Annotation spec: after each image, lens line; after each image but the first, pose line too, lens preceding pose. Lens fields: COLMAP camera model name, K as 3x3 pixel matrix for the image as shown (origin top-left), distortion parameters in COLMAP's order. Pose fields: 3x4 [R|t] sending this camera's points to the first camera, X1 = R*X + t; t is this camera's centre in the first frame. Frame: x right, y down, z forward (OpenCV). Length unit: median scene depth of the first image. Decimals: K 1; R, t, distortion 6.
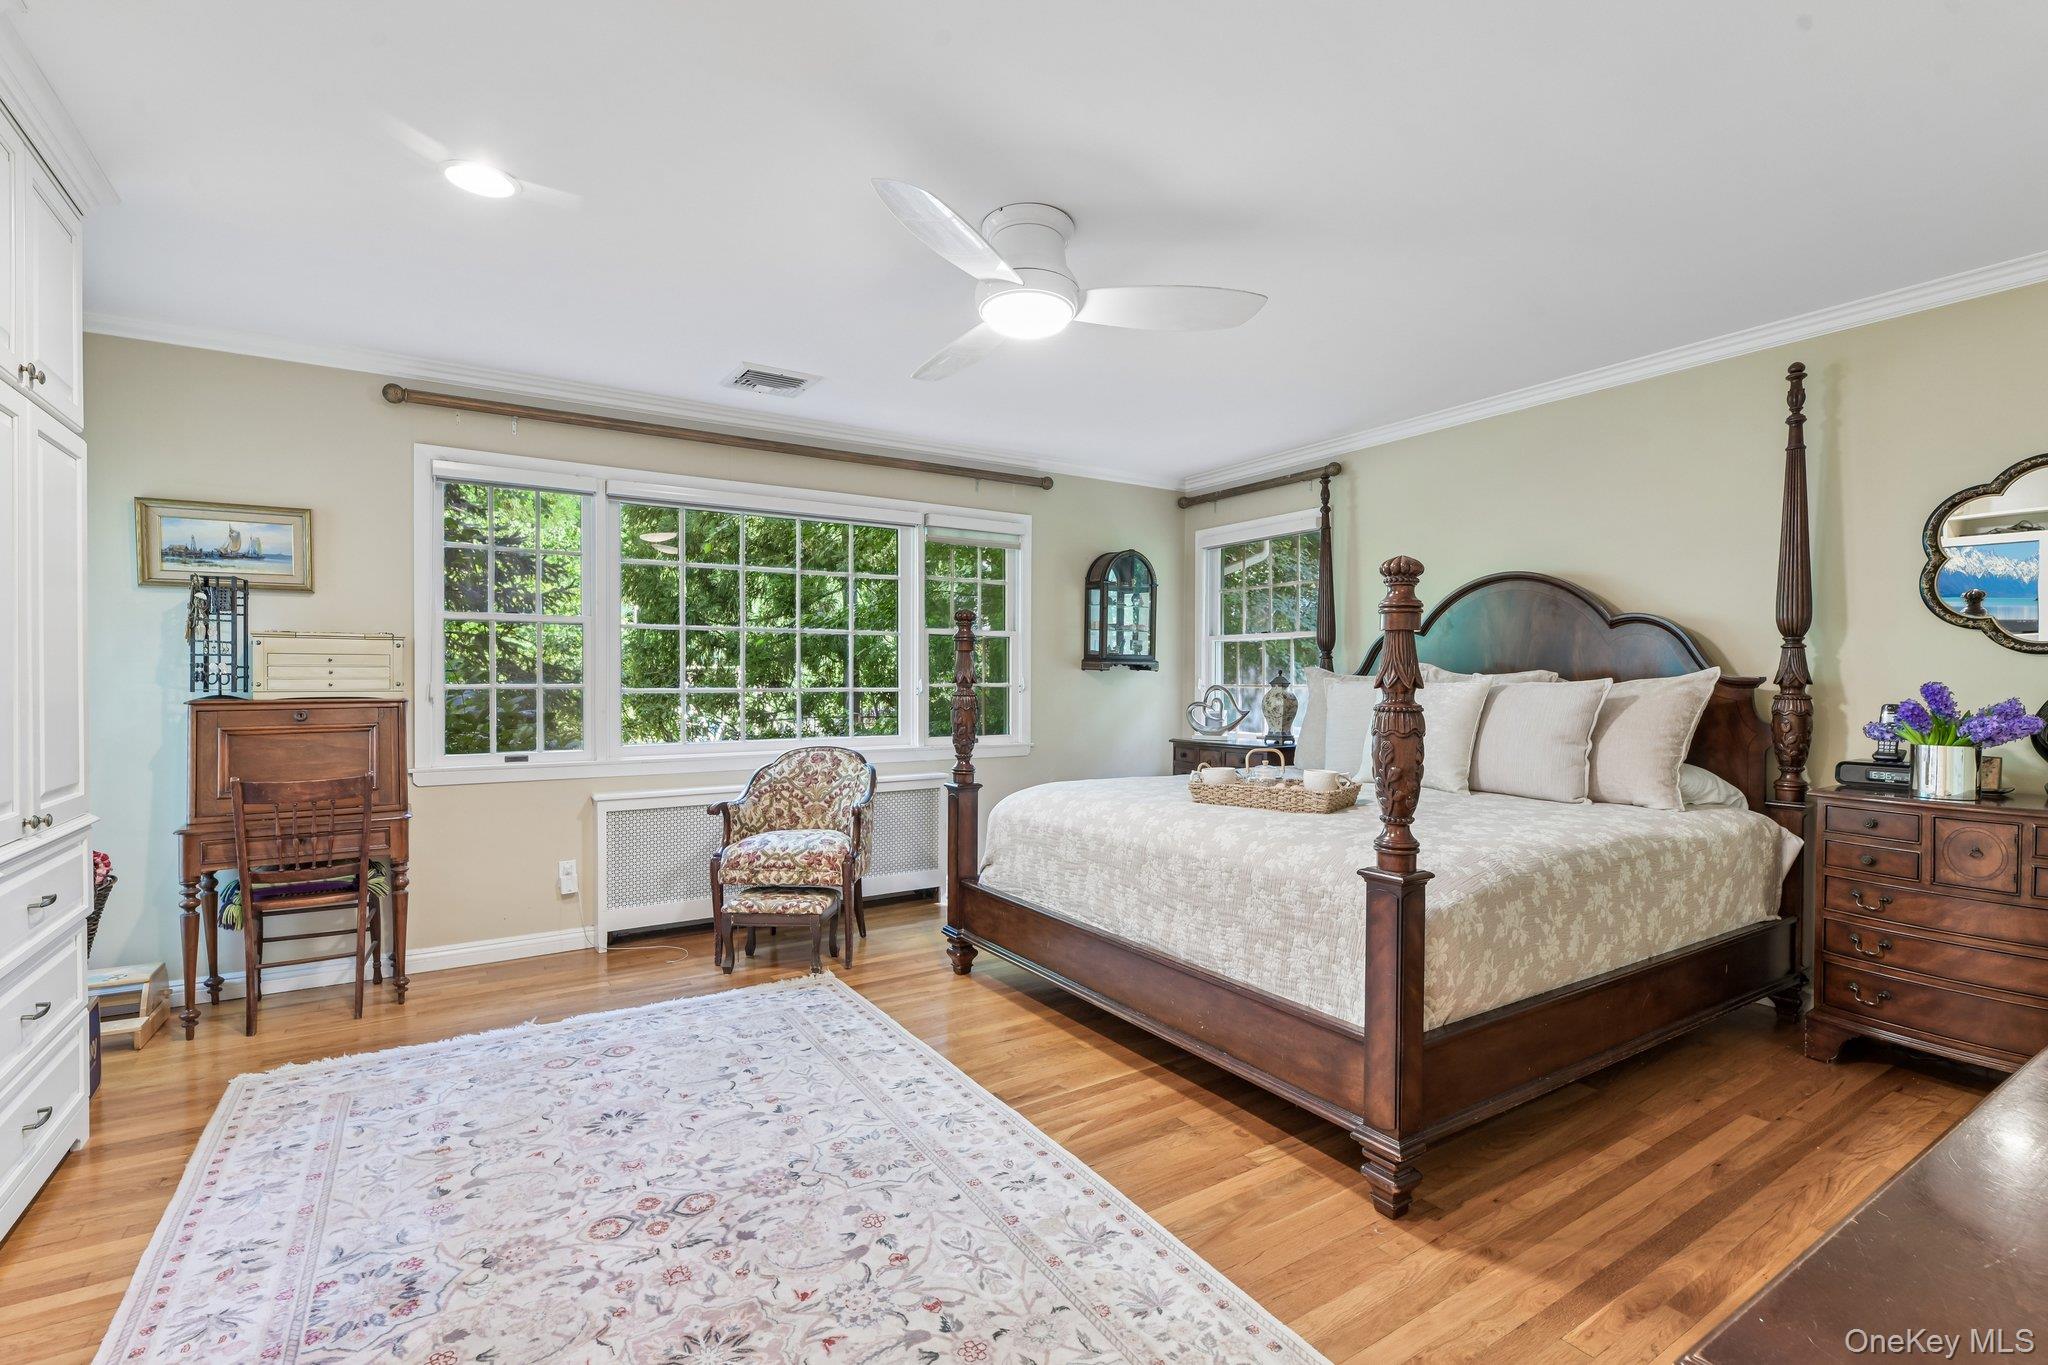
lens RADIAL K [[934.9, 0, 1025.3], [0, 934.9, 688.7], [0, 0, 1]] dist [0.001027, -0.000293]
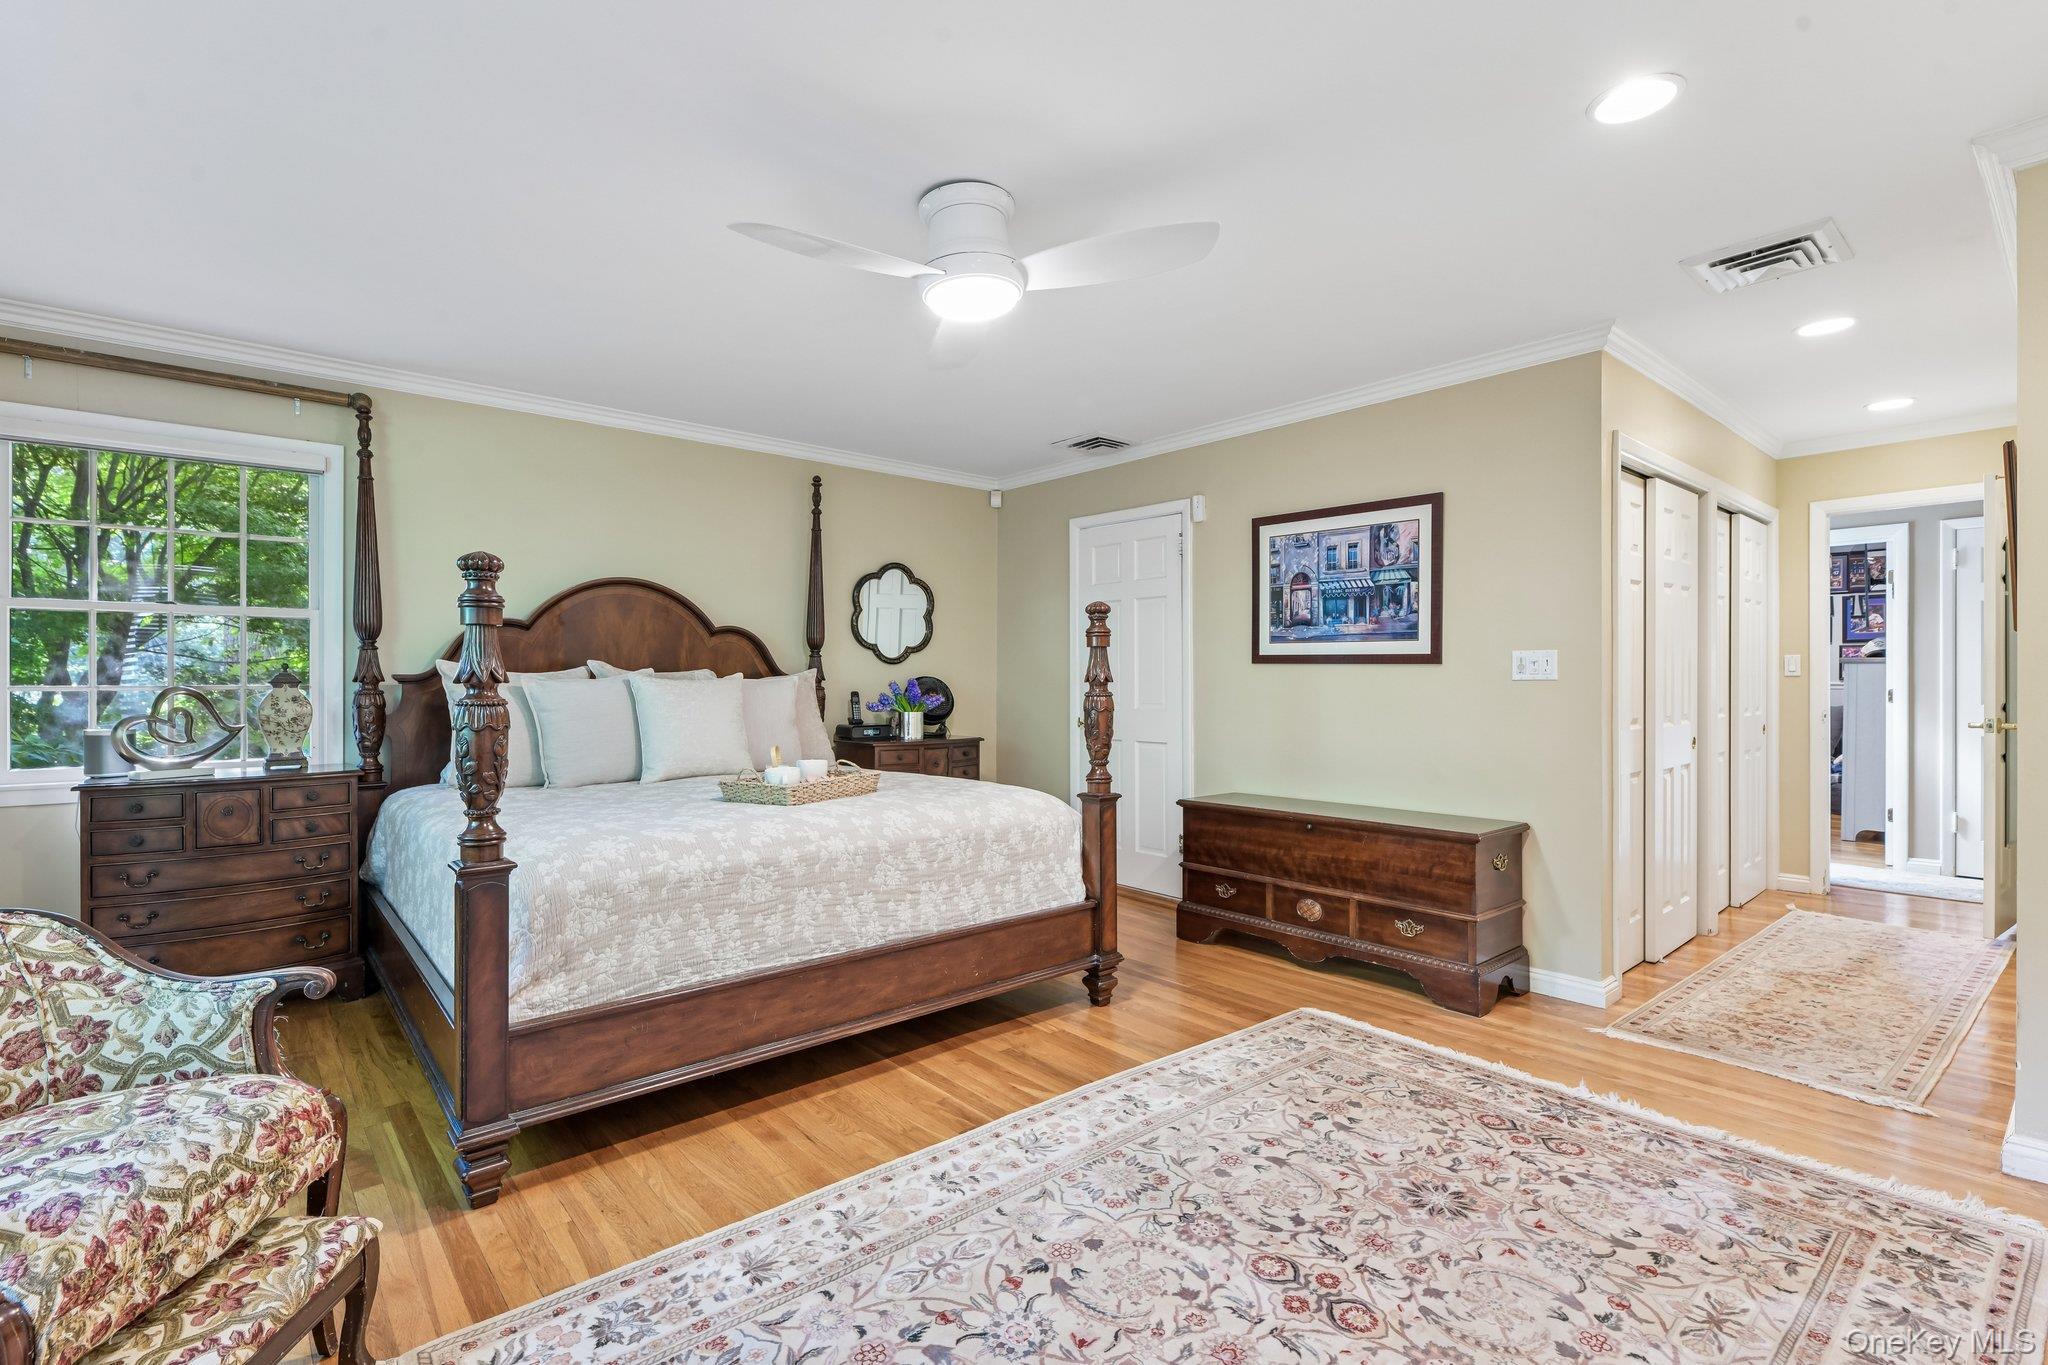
lens RADIAL K [[934.9, 0, 1021.7], [0, 934.9, 673.9], [0, 0, 1]] dist [0.001027, -0.000293]
pose [[-0.140291, 0.004289, 0.990101, -0.979412], [0.011056, 0.999935, -0.002765, -0.009470], [-0.990049, 0.010559, -0.140329, 1.107368]]
